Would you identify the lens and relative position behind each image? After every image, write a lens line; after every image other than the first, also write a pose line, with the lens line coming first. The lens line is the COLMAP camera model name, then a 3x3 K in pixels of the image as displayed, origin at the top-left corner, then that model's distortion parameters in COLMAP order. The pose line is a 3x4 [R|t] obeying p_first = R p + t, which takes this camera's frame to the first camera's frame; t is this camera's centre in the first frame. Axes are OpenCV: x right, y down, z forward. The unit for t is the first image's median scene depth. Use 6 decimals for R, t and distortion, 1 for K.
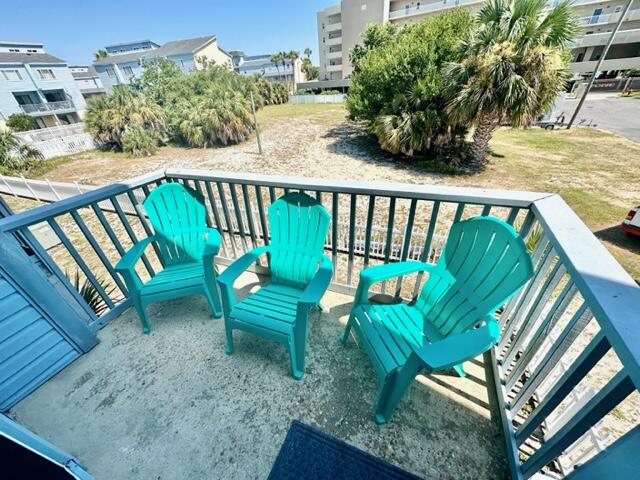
lens RADIAL K [[254.4, 0, 320.0], [0, 254.4, 240.0], [0, 0, 1]] dist [-0.001925, 0.000655]
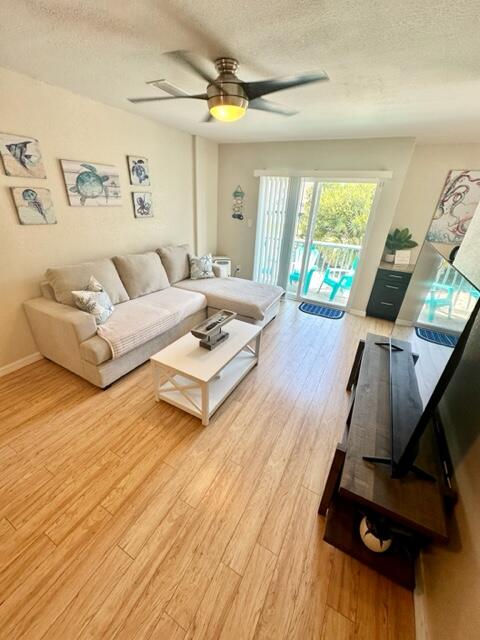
lens RADIAL K [[254.4, 0, 240.6], [0, 254.4, 319.9], [0, 0, 1]] dist [-0.001925, 0.000655]
pose [[0.987331, 0.155257, -0.032763, -0.127916], [-0.158130, 0.979849, -0.122031, 0.239810], [0.013156, 0.125666, 0.991985, -0.384166]]
